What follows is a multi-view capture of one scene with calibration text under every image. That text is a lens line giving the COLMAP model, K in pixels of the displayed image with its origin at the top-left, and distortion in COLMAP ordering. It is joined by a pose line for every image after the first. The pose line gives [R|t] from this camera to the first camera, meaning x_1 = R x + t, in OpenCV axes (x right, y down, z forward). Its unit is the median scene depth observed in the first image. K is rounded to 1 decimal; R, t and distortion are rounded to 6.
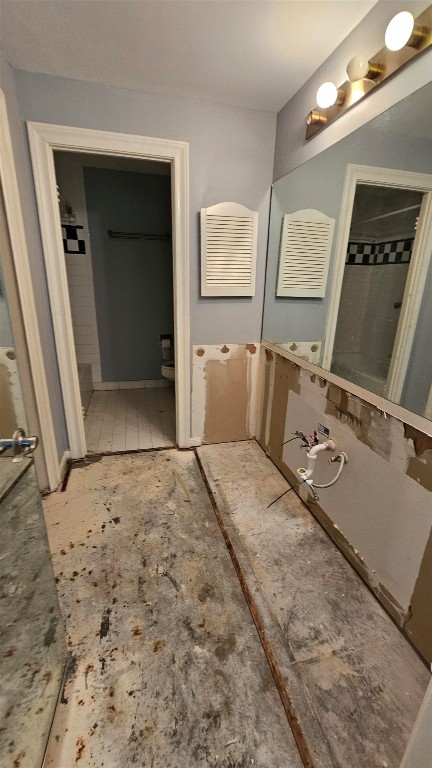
lens RADIAL K [[319.5, 0, 214.2], [0, 319.5, 380.9], [0, 0, 1]] dist [0.003119, -0.000896]
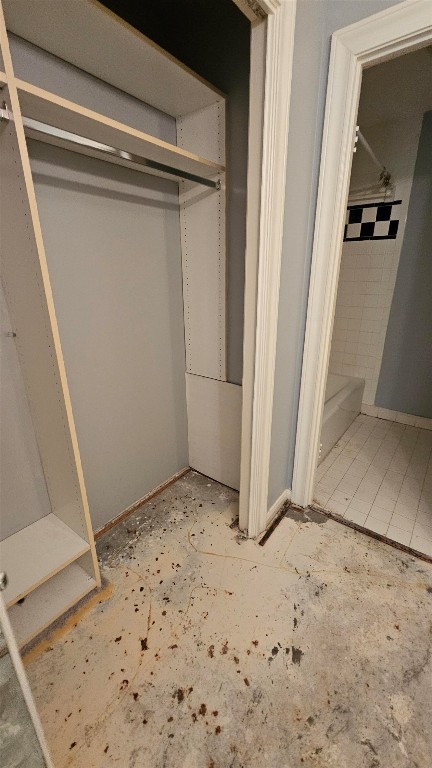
lens RADIAL K [[319.5, 0, 218.8], [0, 319.5, 381.3], [0, 0, 1]] dist [0.003119, -0.000896]
pose [[0.634368, 0.227542, -0.738784, -0.049703], [-0.224144, 0.968783, 0.105916, -0.083757], [0.739822, 0.098404, 0.665567, 0.327213]]
